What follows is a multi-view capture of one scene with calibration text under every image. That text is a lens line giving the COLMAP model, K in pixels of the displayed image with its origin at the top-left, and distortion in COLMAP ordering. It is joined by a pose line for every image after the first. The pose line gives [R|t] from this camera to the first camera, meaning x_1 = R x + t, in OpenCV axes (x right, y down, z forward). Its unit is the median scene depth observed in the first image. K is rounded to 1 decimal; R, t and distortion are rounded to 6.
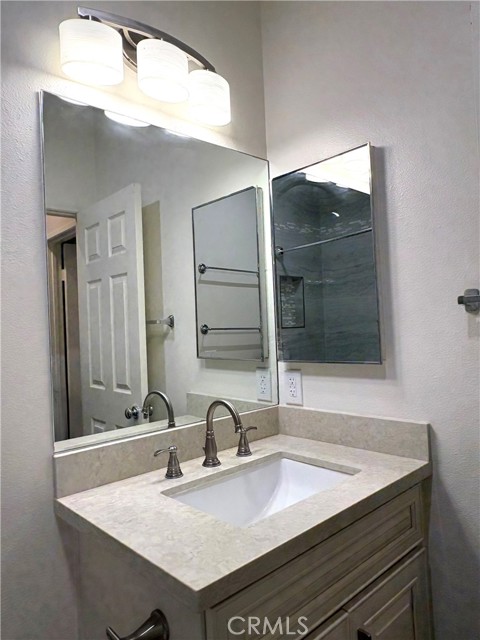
lens RADIAL K [[447.9, 0, 240.6], [0, 447.9, 319.7], [0, 0, 1]] dist [0.003672, 0.000415]
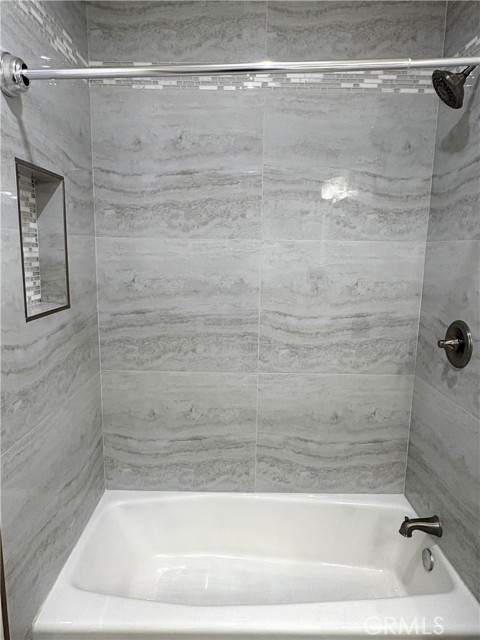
lens RADIAL K [[415.2, 0, 238.4], [0, 415.2, 319.8], [0, 0, 1]] dist [0.009853, -0.000925]
pose [[0.697852, -0.068106, 0.712997, -0.017864], [-0.046230, 0.989110, 0.139729, -0.030493], [-0.714749, -0.130472, 0.687104, 0.626587]]
